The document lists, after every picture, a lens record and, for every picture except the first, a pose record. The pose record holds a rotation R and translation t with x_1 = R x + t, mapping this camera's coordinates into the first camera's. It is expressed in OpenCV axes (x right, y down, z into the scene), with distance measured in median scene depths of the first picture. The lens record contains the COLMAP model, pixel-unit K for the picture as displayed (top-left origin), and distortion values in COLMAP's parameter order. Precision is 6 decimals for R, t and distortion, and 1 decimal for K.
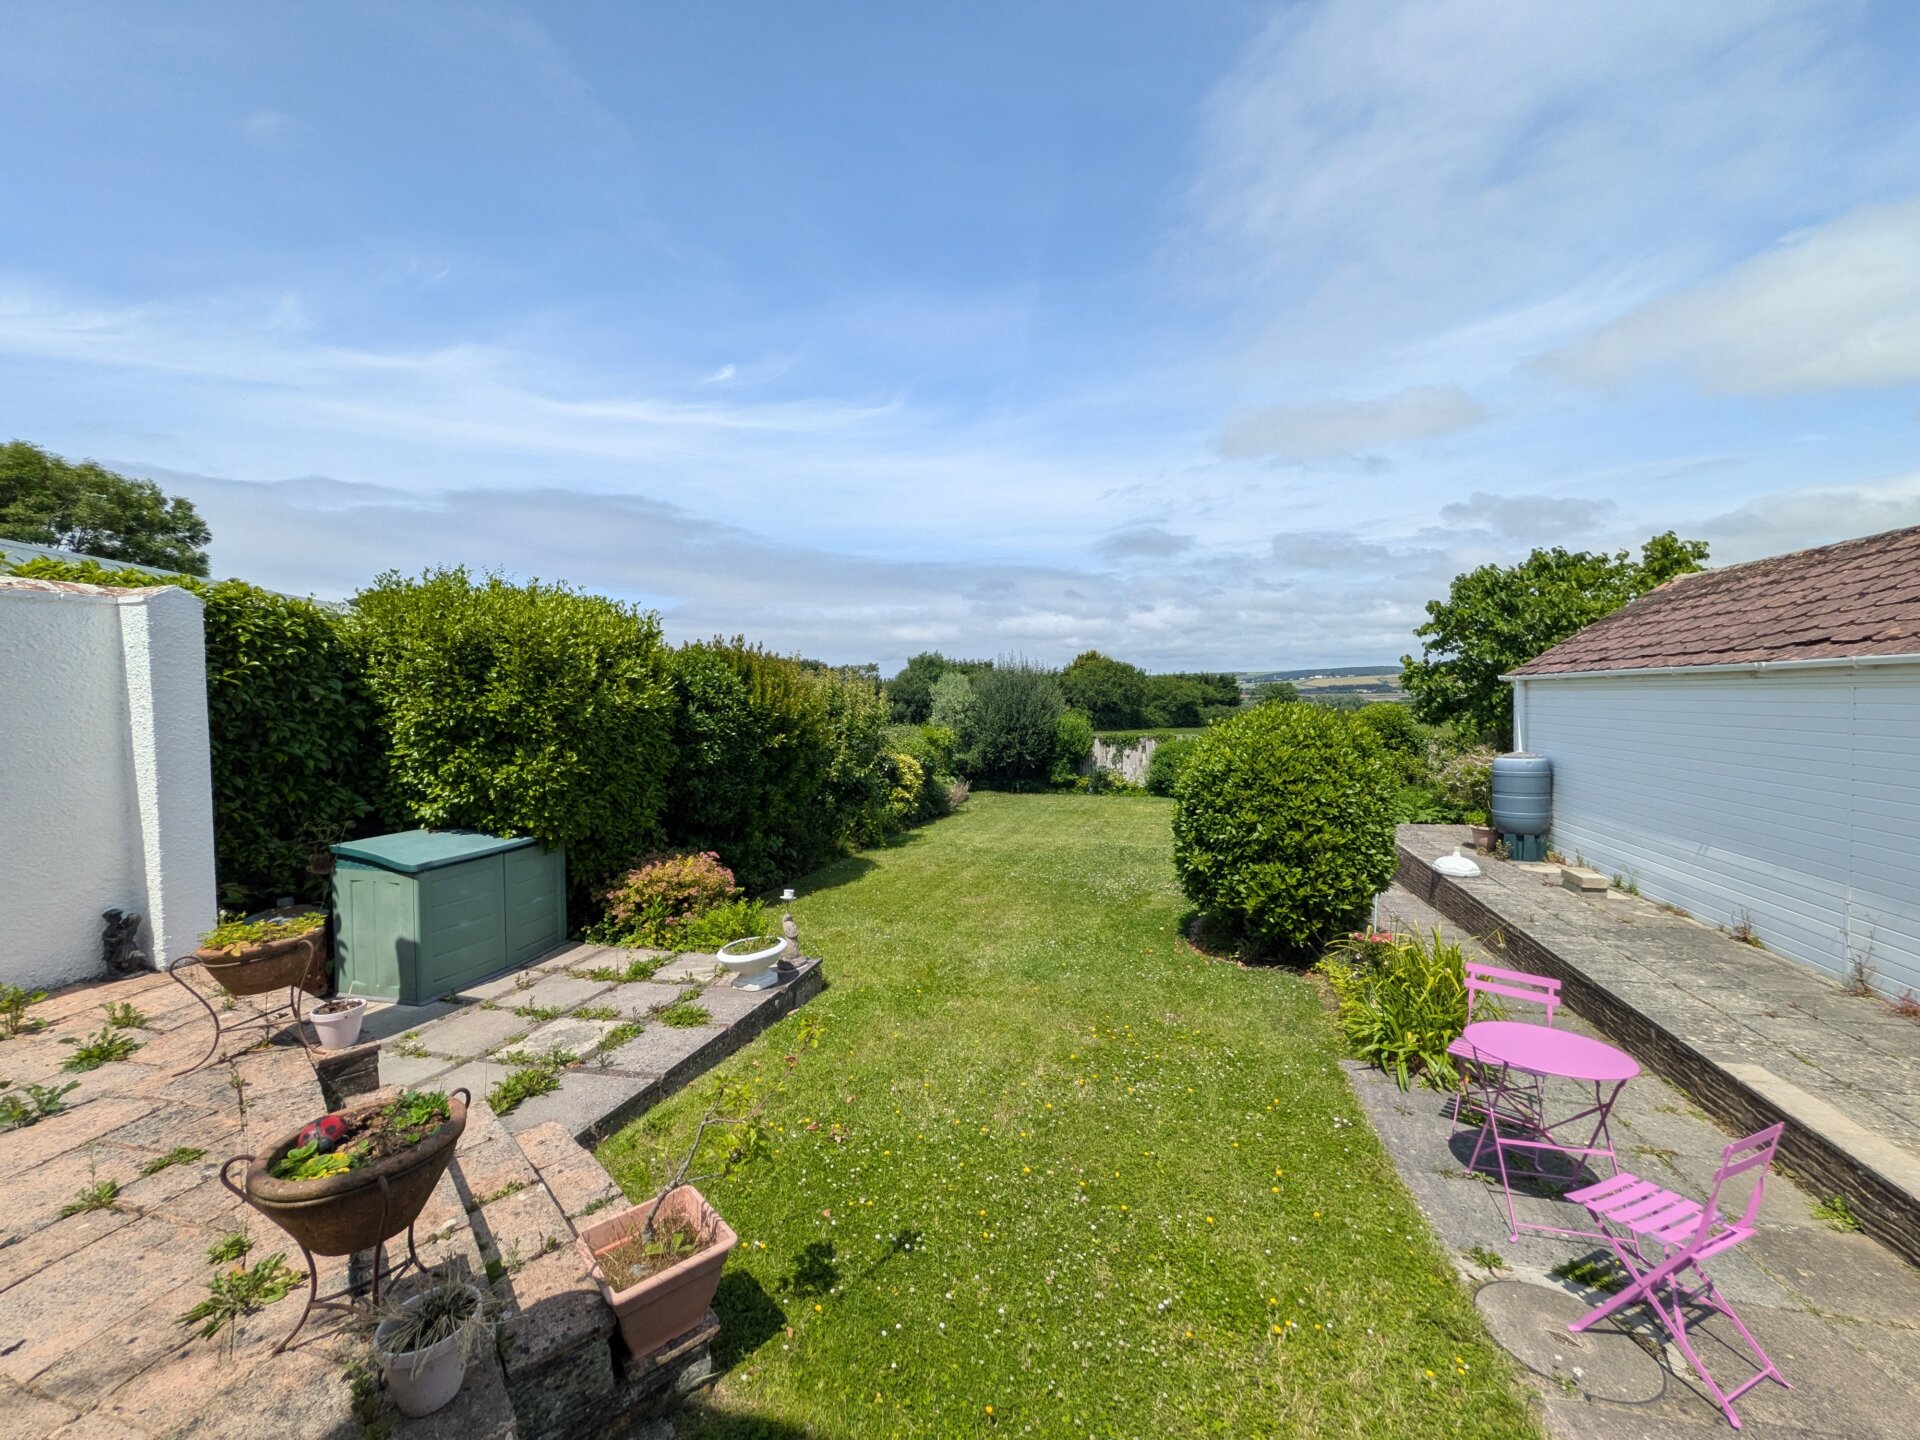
lens RADIAL K [[759.7, 0, 961.0], [0, 759.7, 721.1], [0, 0, 1]] dist [0.000055, -0.000151]
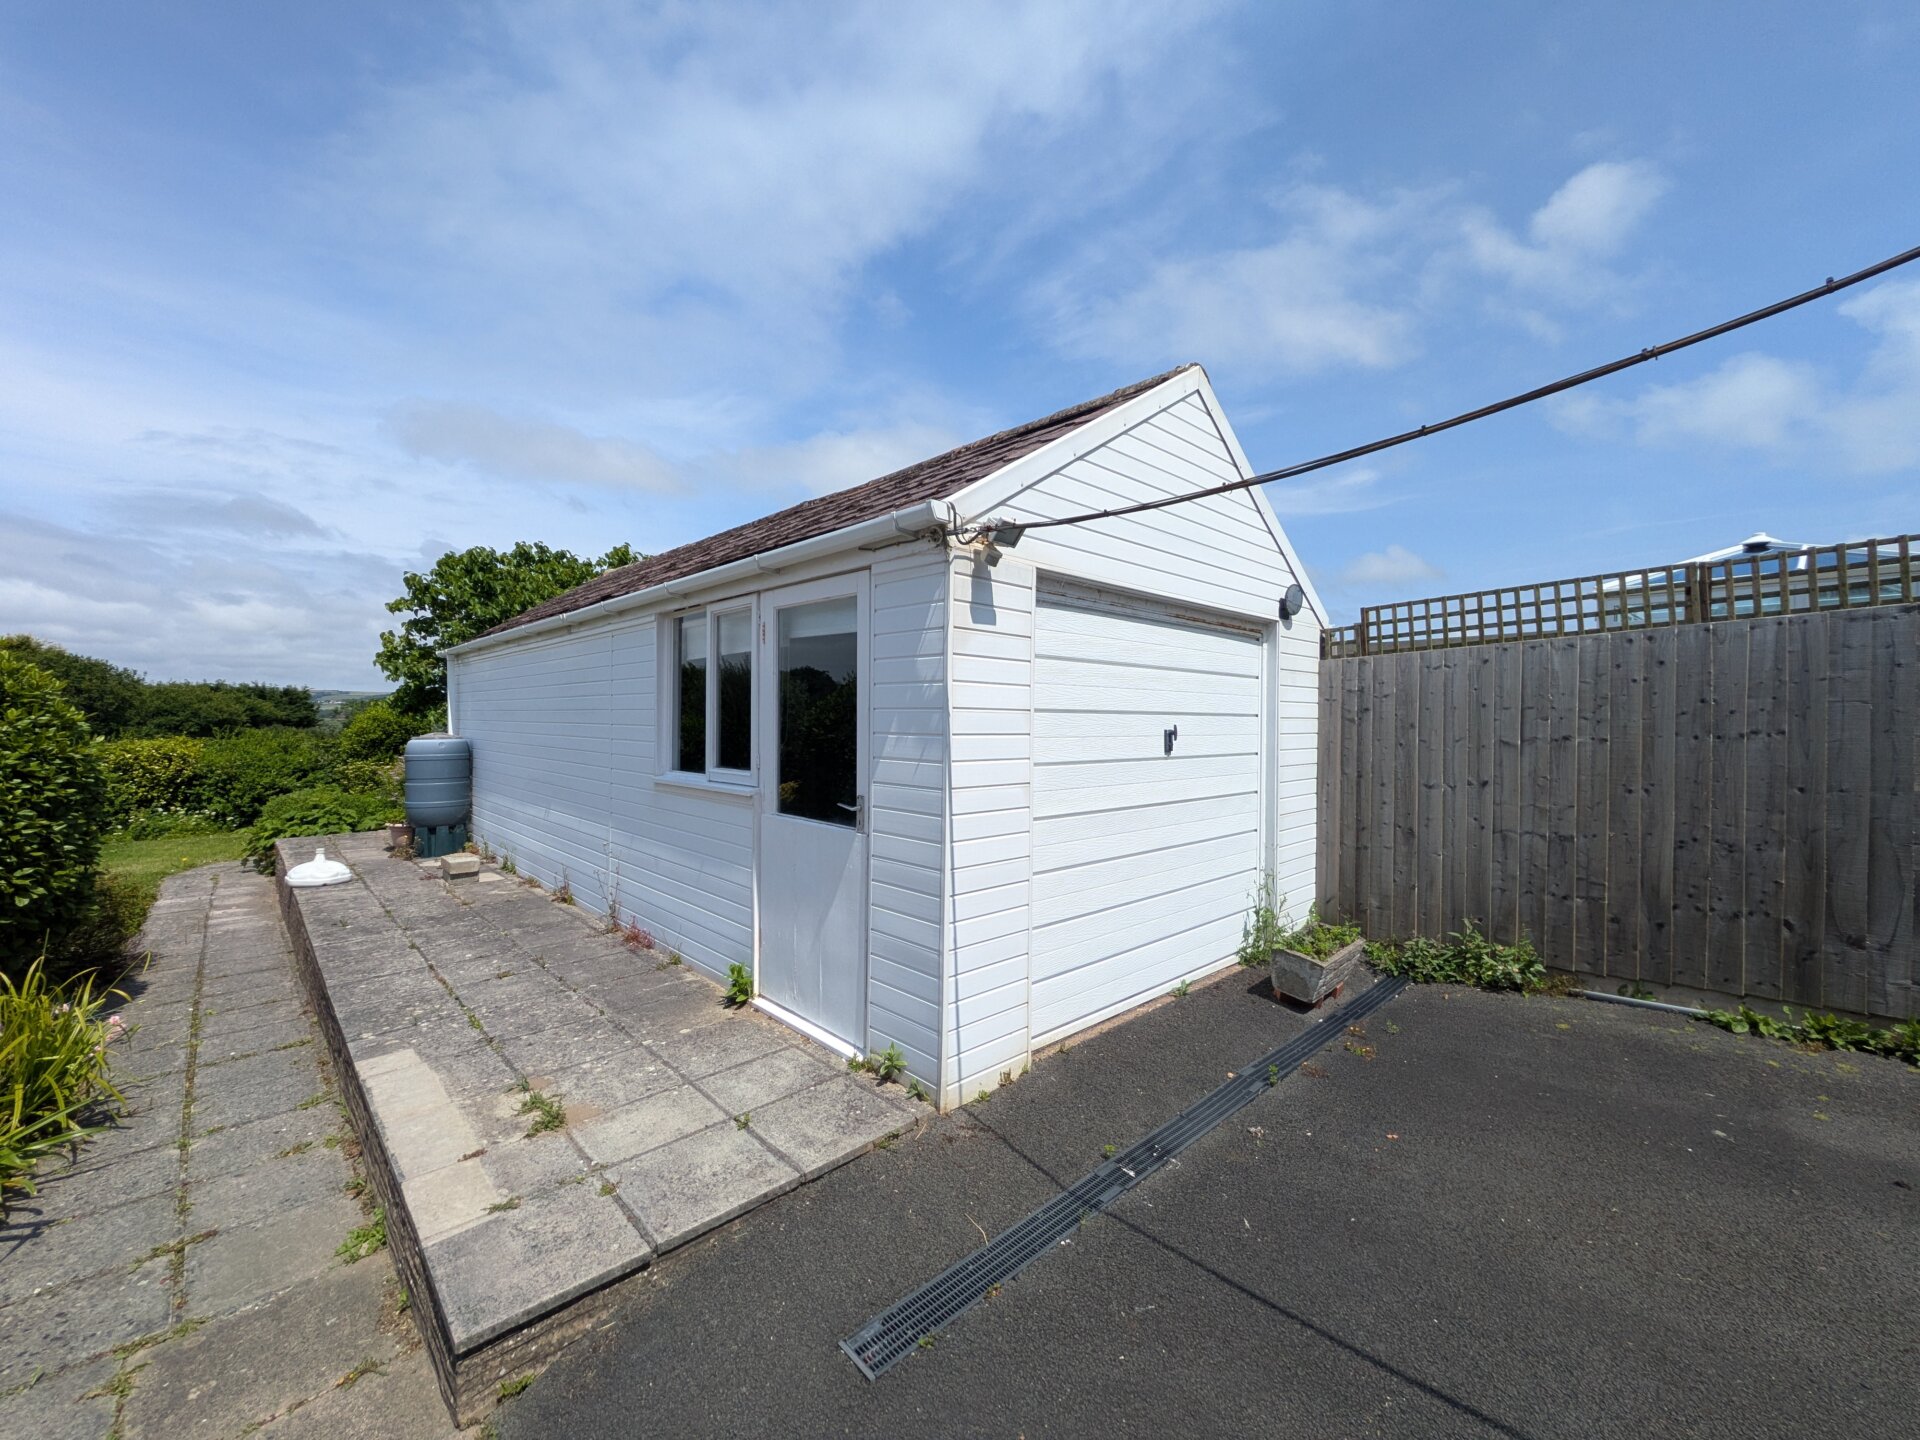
lens RADIAL K [[759.7, 0, 961.0], [0, 759.7, 721.1], [0, 0, 1]] dist [0.000055, -0.000151]
pose [[0.510814, 0.020399, 0.859449, 0.388831], [0.011151, 0.999477, -0.030350, 0.081099], [-0.859619, 0.025087, 0.510319, 0.042963]]
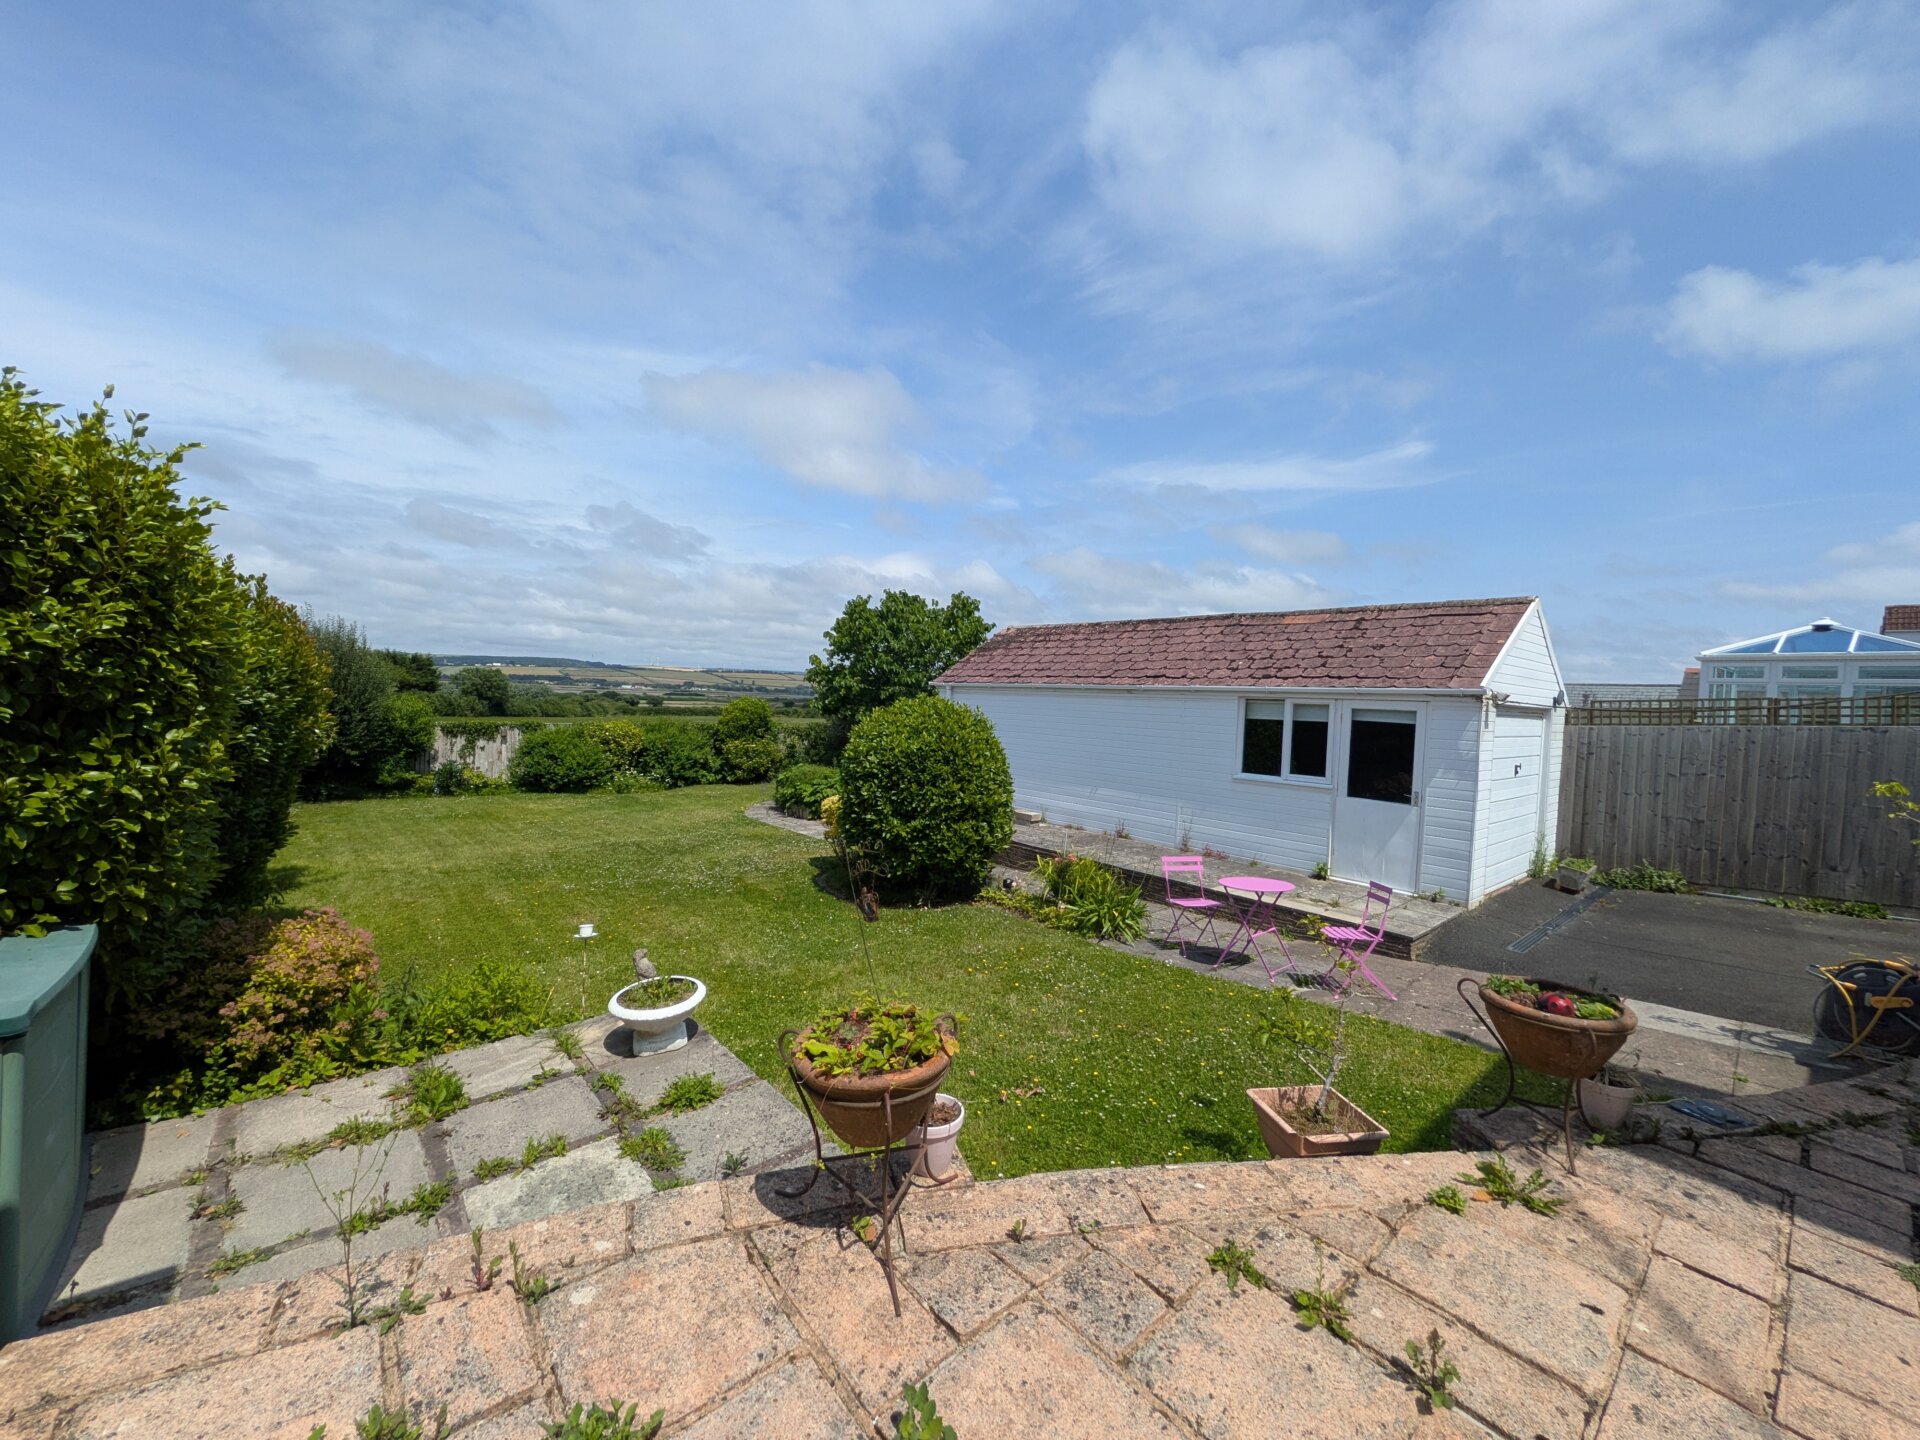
lens RADIAL K [[766.4, 0, 959.8], [0, 766.4, 723.6], [0, 0, 1]] dist [0.001915, -0.000114]
pose [[0.546823, 0.008912, 0.837201, -0.630624], [-0.020858, 0.999778, 0.002980, 0.017549], [-0.836989, -0.019092, 0.546887, 0.285054]]
